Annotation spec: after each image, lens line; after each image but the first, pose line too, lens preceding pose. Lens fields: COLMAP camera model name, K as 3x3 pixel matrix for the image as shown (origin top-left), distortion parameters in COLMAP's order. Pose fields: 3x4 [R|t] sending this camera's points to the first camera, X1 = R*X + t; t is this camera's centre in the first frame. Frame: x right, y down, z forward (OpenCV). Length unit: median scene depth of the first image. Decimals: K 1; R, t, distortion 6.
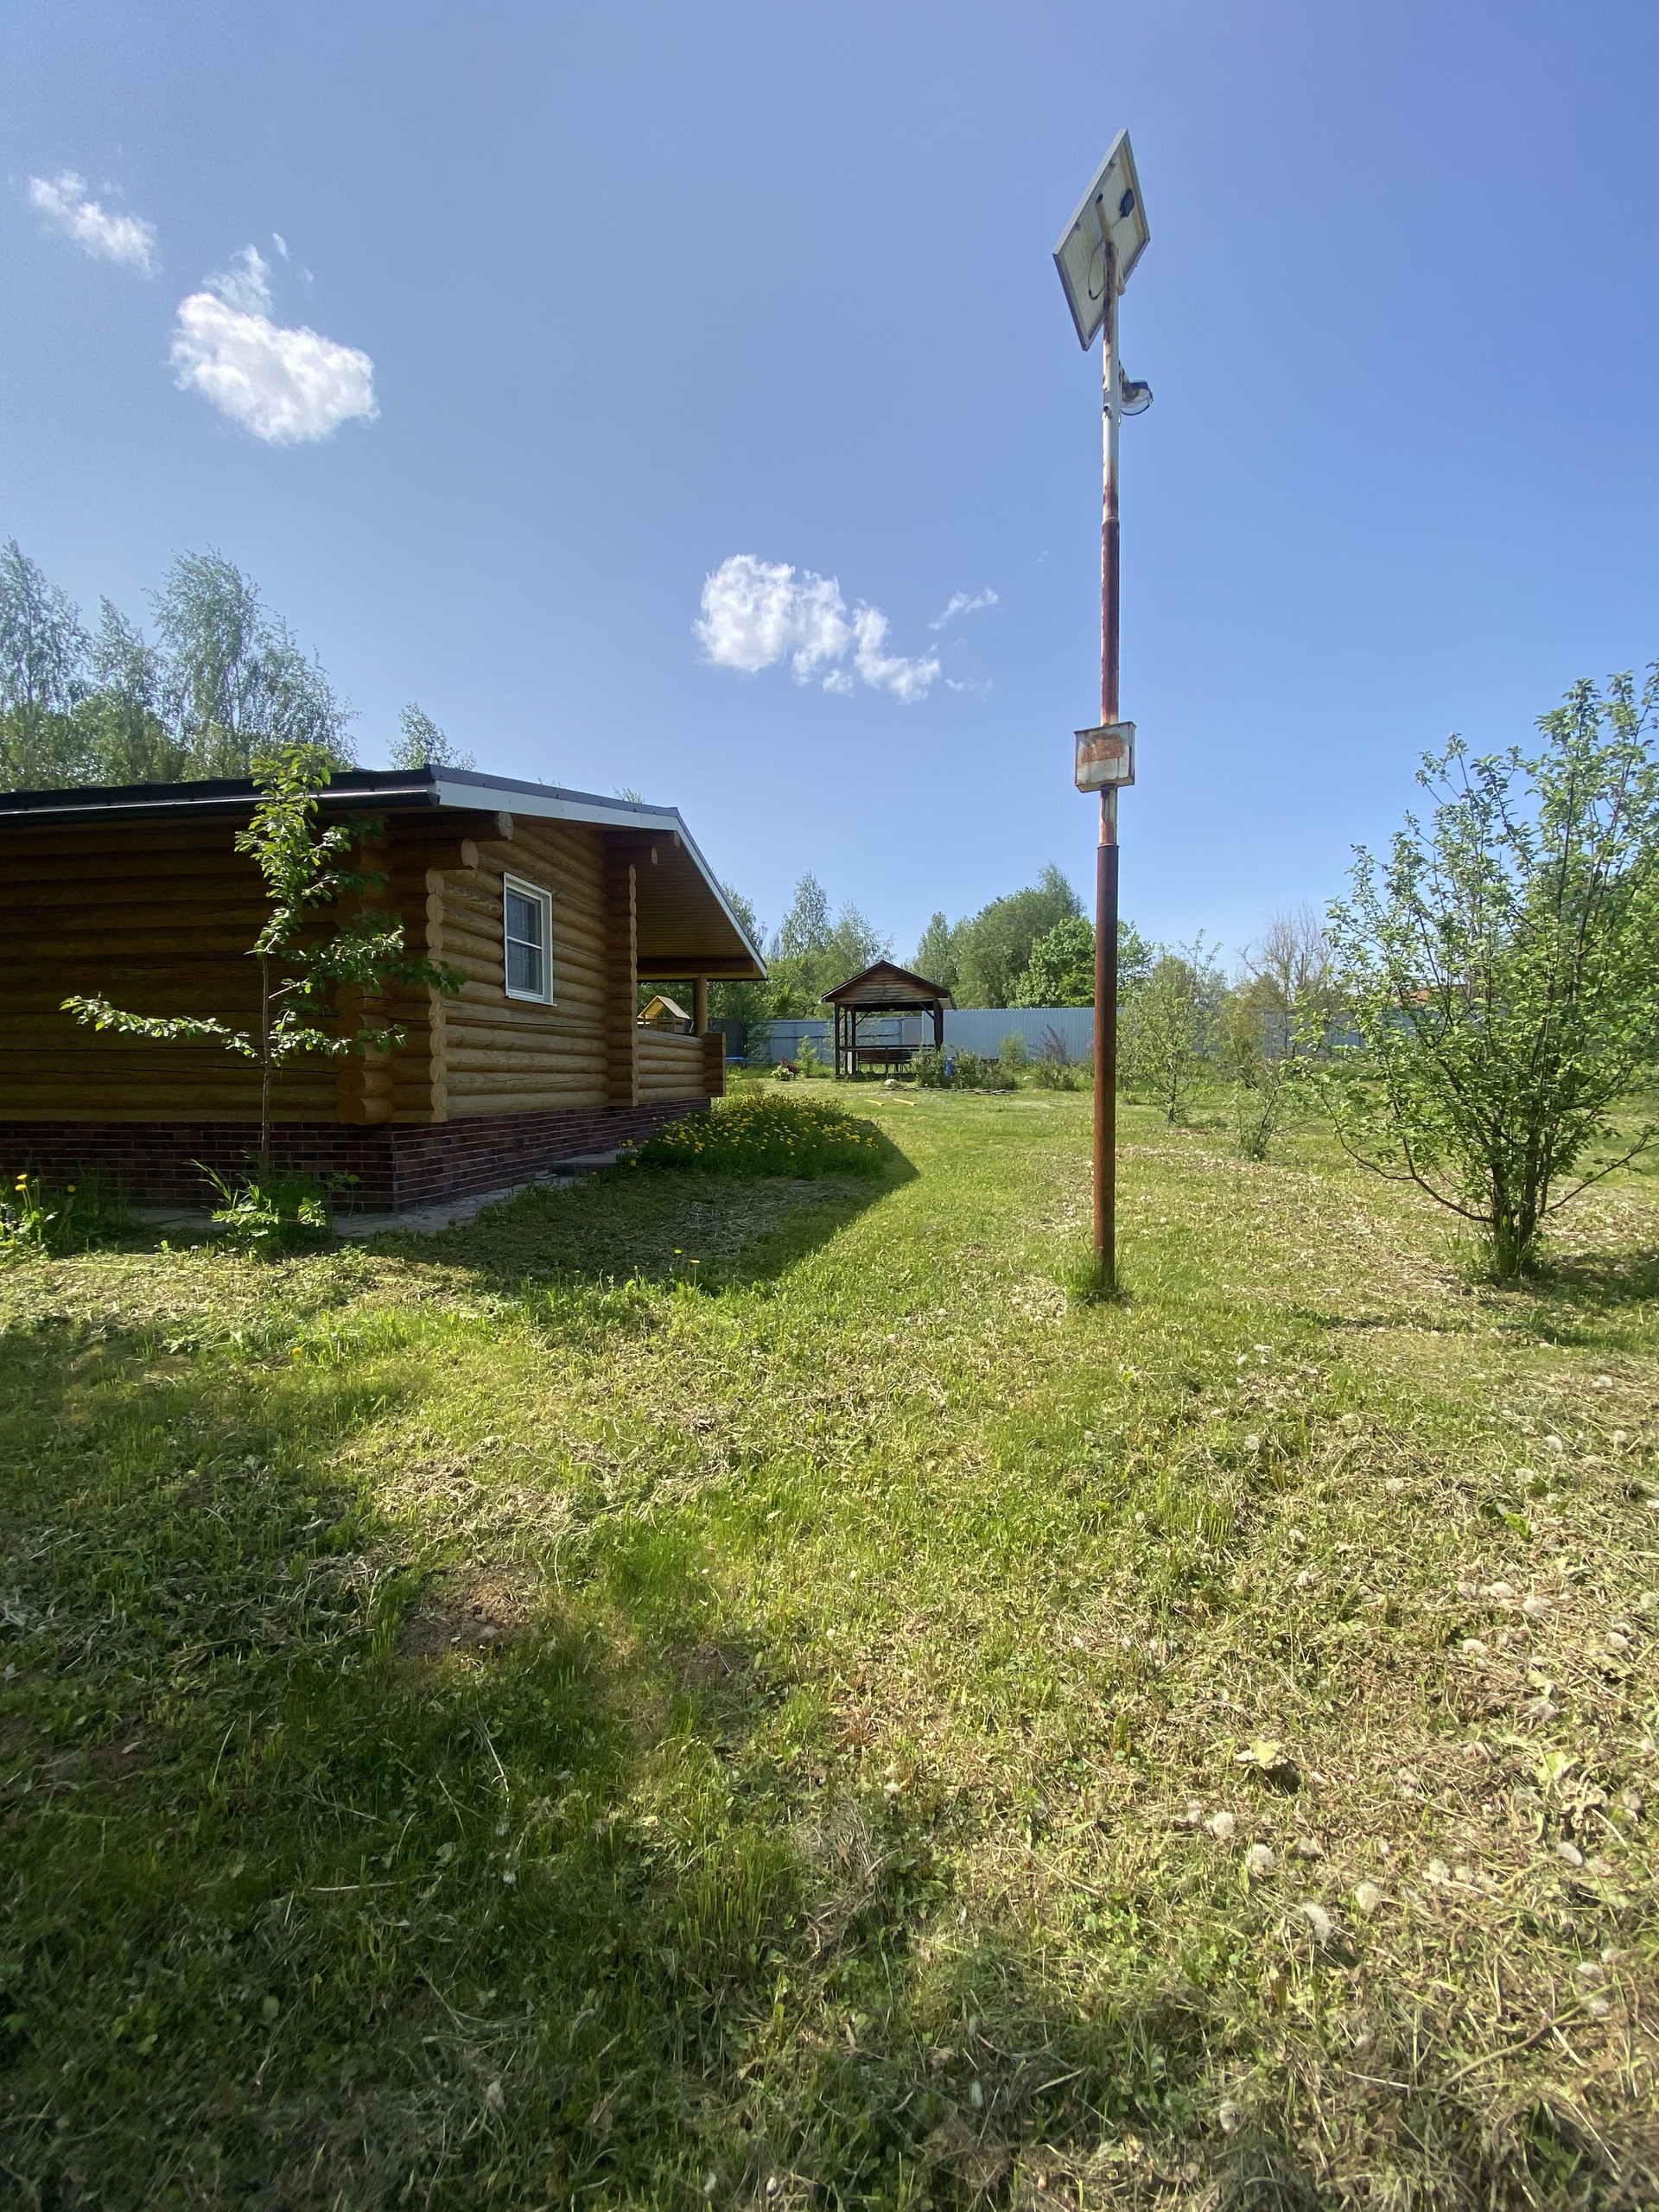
lens RADIAL K [[888.2, 0, 825.4], [0, 888.2, 1105.1], [0, 0, 1]] dist [0.012799, -0.017949]
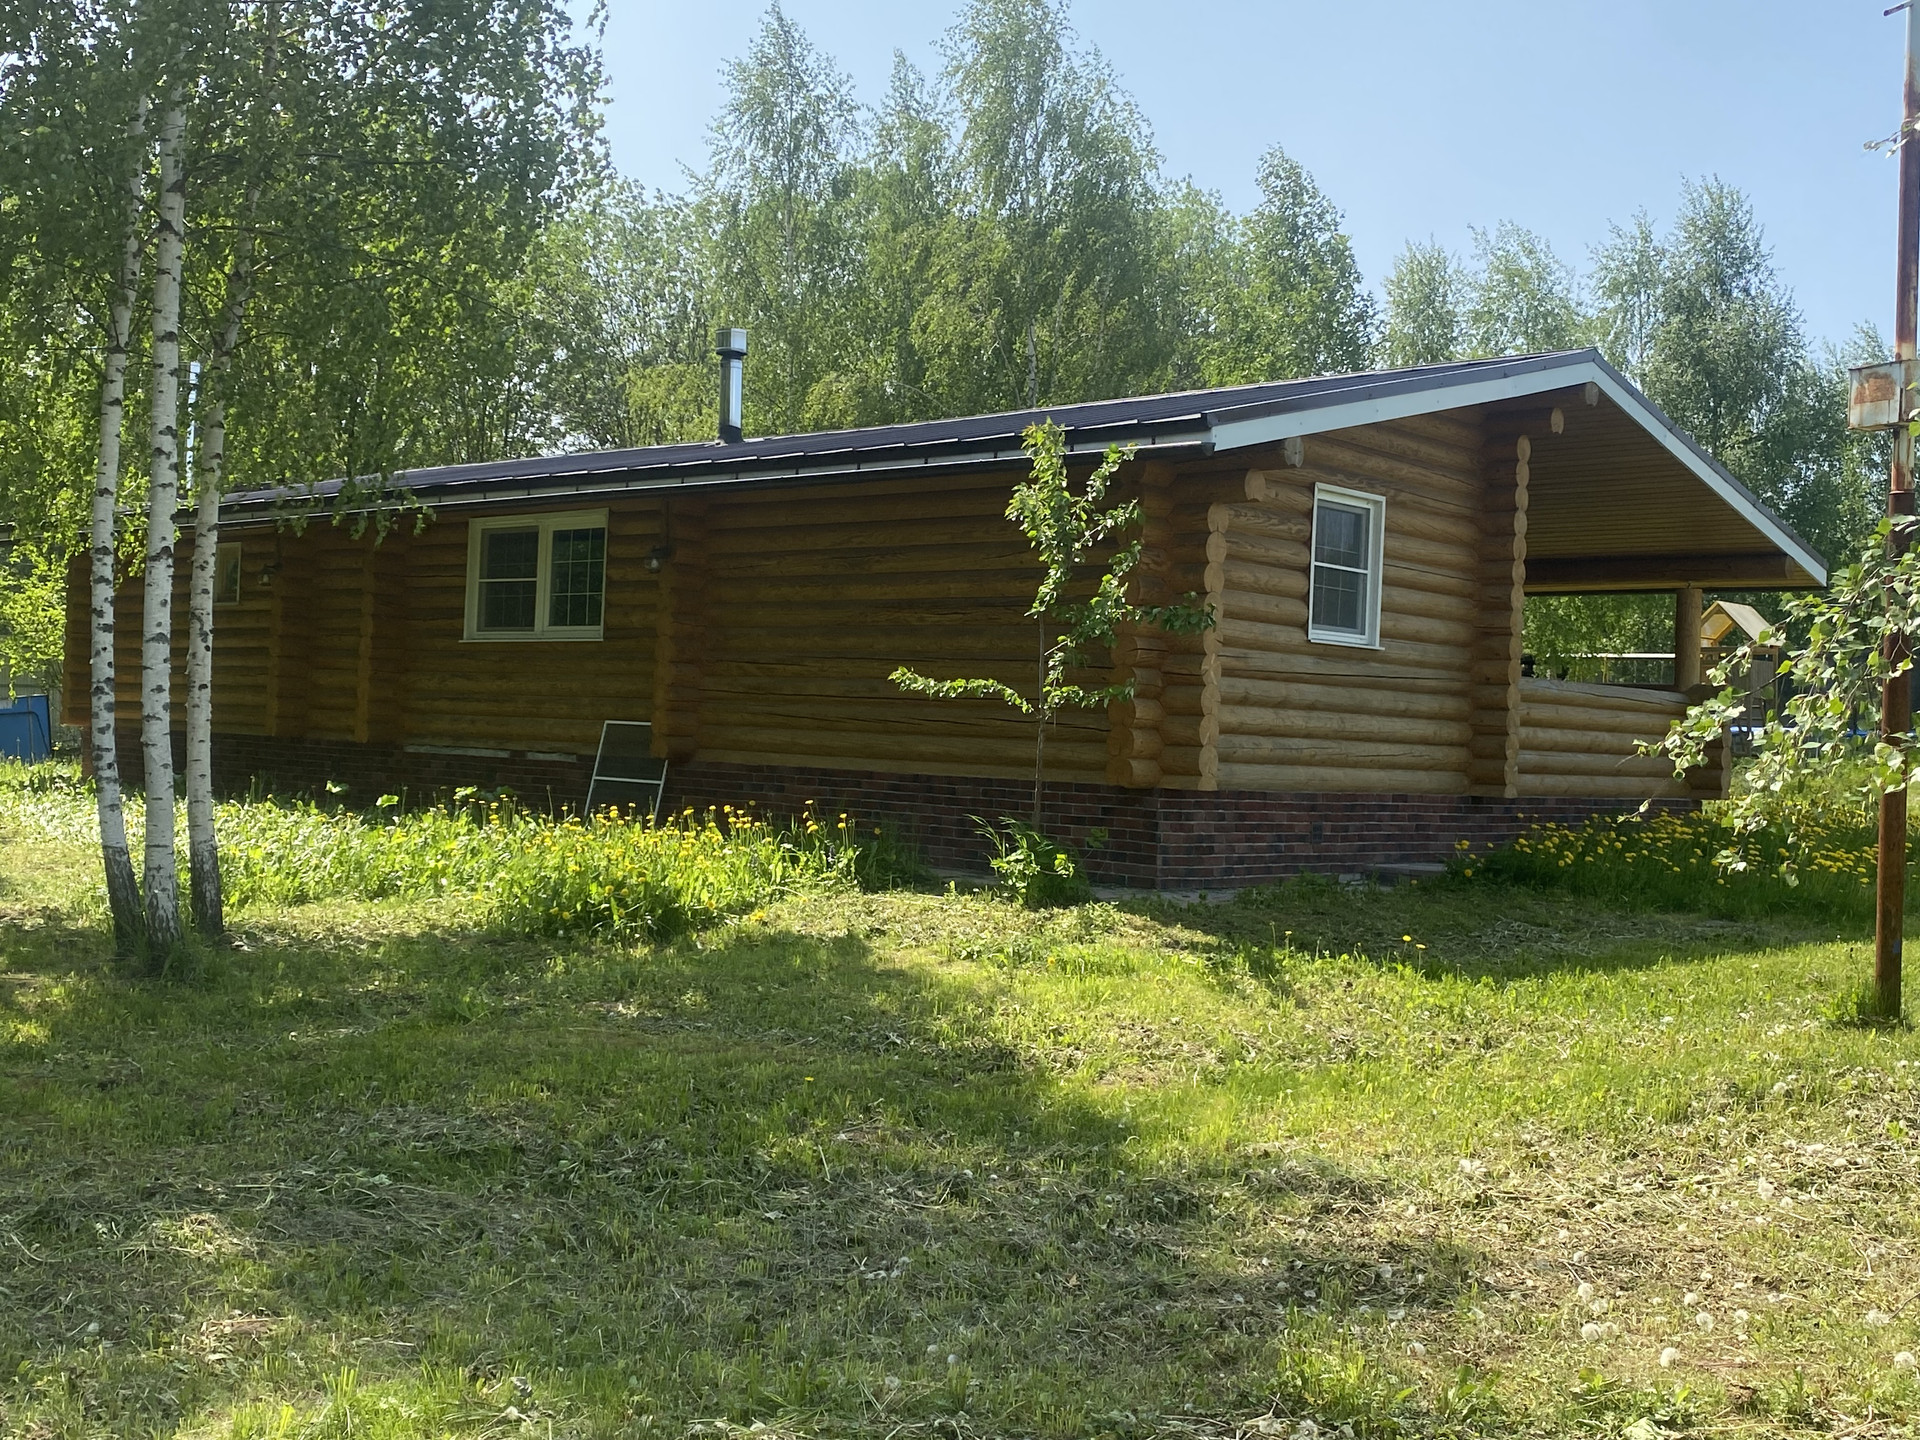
lens RADIAL K [[2120.5, 0, 960.0], [0, 2120.5, 720.0], [0, 0, 1]] dist [0.001611, -0.001048]
pose [[0.828275, 0.032315, -0.559389, 0.592582], [-0.061667, 0.997528, -0.033684, 0.039400], [0.556918, 0.062396, 0.828220, -0.970396]]
